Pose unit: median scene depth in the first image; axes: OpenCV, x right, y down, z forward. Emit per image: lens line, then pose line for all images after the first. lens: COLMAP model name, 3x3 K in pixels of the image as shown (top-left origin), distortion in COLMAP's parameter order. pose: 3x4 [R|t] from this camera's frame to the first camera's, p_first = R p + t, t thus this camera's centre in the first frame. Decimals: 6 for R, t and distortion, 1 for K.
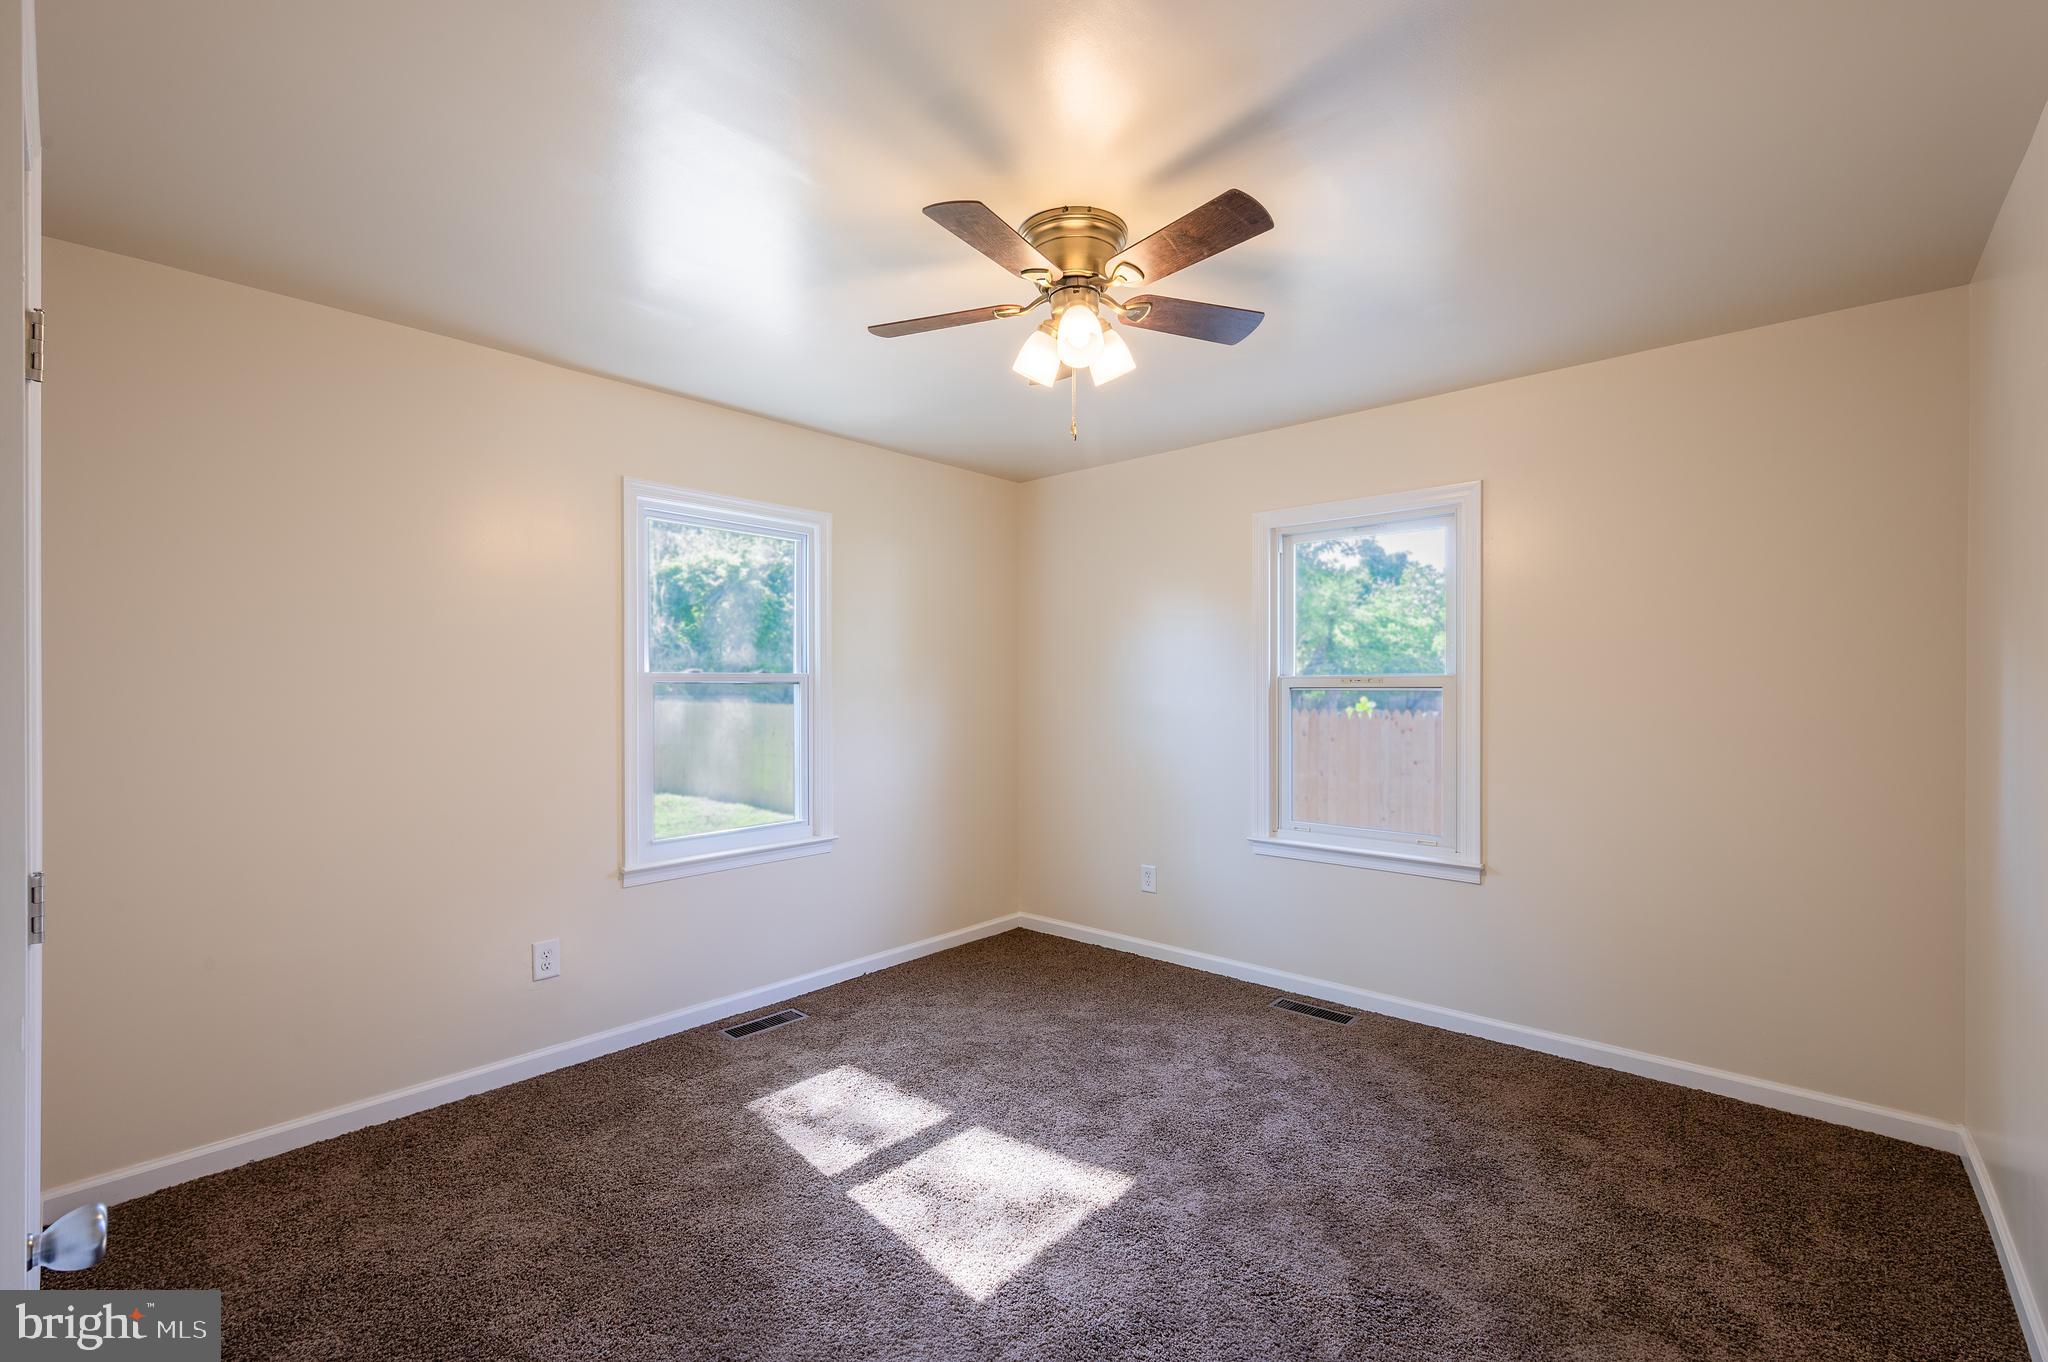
lens RADIAL K [[909.0, 0, 1021.8], [0, 909.0, 689.4], [0, 0, 1]] dist [-0.002741, -0.000651]
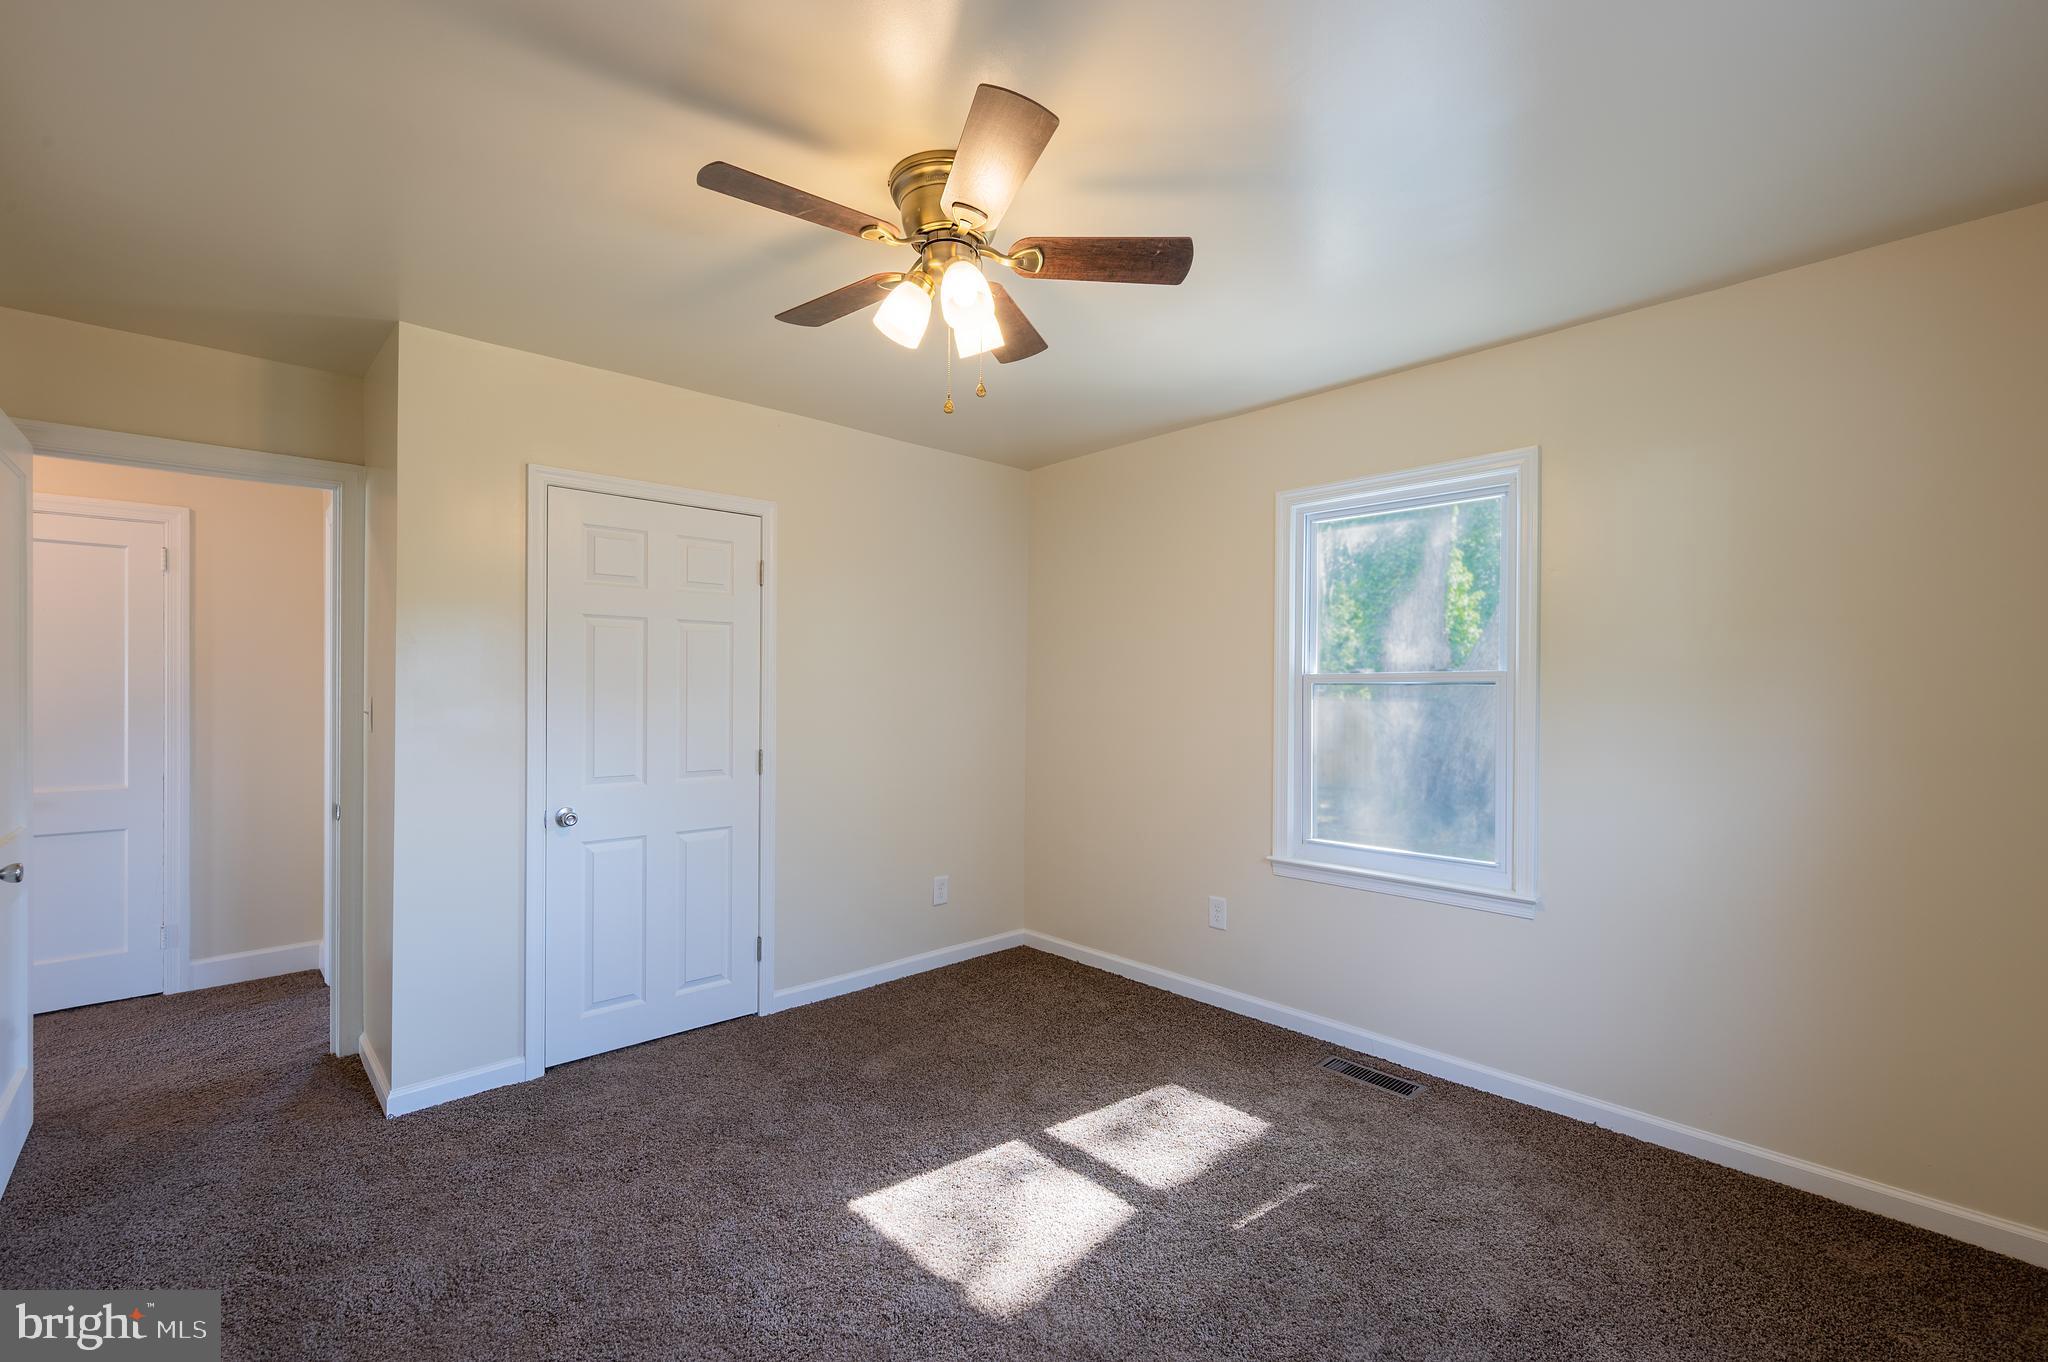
lens RADIAL K [[909.0, 0, 1021.8], [0, 909.0, 689.4], [0, 0, 1]] dist [-0.002741, -0.000651]
pose [[-0.131399, 0.000429, -0.991329, 0.651601], [-0.010847, 0.999939, 0.001871, 0.000591], [0.991270, 0.010999, -0.131387, 0.820335]]
